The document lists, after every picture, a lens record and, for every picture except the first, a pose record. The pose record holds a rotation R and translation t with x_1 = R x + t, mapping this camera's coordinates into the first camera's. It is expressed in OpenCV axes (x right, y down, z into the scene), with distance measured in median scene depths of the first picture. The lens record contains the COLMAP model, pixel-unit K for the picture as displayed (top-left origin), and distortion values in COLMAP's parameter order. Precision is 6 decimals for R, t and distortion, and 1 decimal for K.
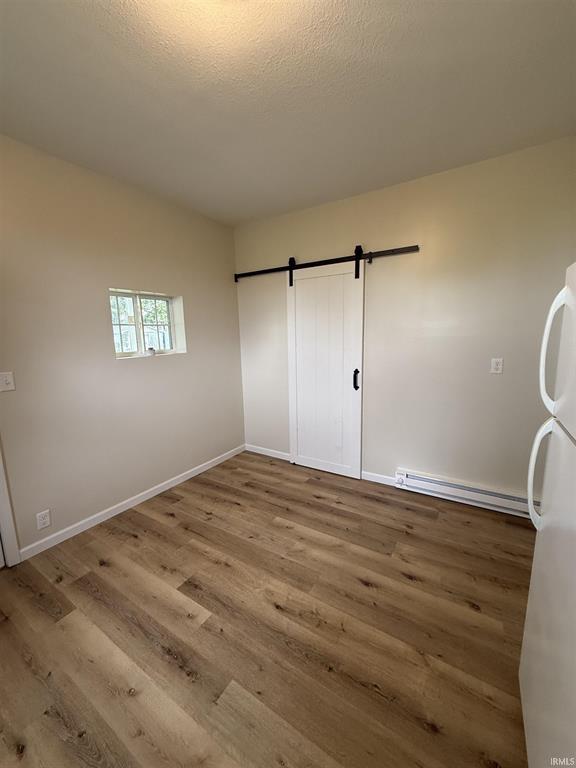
lens RADIAL K [[306.7, 0, 288.0], [0, 306.7, 384.0], [0, 0, 1]] dist [-0.000805, 0.000125]
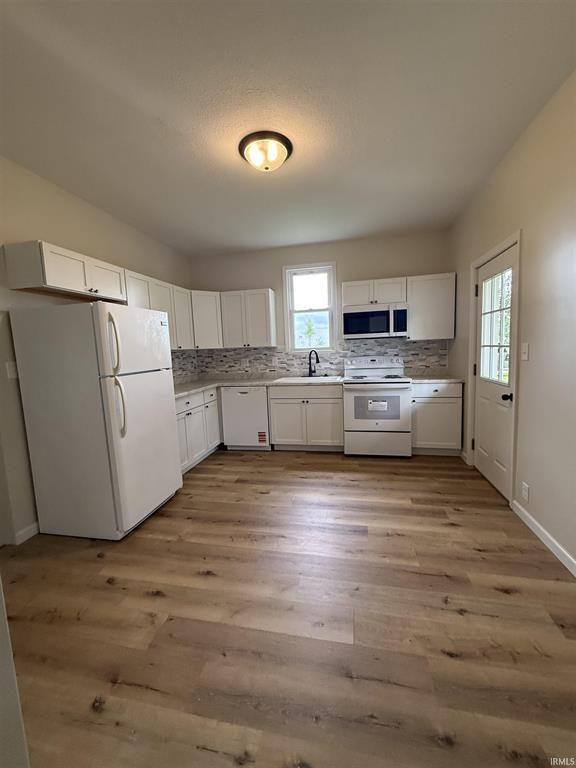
lens RADIAL K [[306.7, 0, 288.0], [0, 306.7, 384.0], [0, 0, 1]] dist [-0.000805, 0.000125]
pose [[-0.936904, 0.102362, -0.334263, 0.265628], [0.008222, 0.962359, 0.271658, -0.200063], [0.349489, 0.251769, -0.902480, 1.722518]]
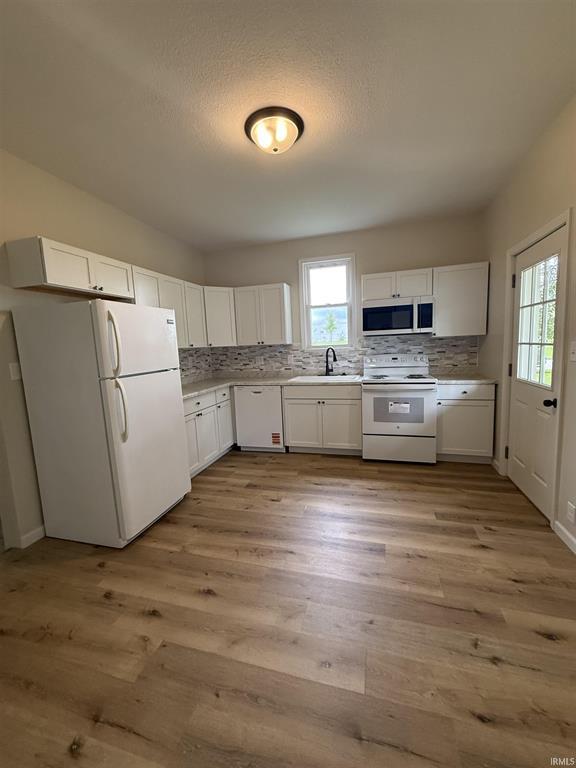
lens RADIAL K [[306.7, 0, 288.0], [0, 306.7, 384.0], [0, 0, 1]] dist [-0.000805, 0.000125]
pose [[-0.958216, 0.102504, -0.267048, 0.196349], [0.023082, 0.958251, 0.284994, -0.198714], [0.285112, 0.266922, -0.920578, 1.643457]]
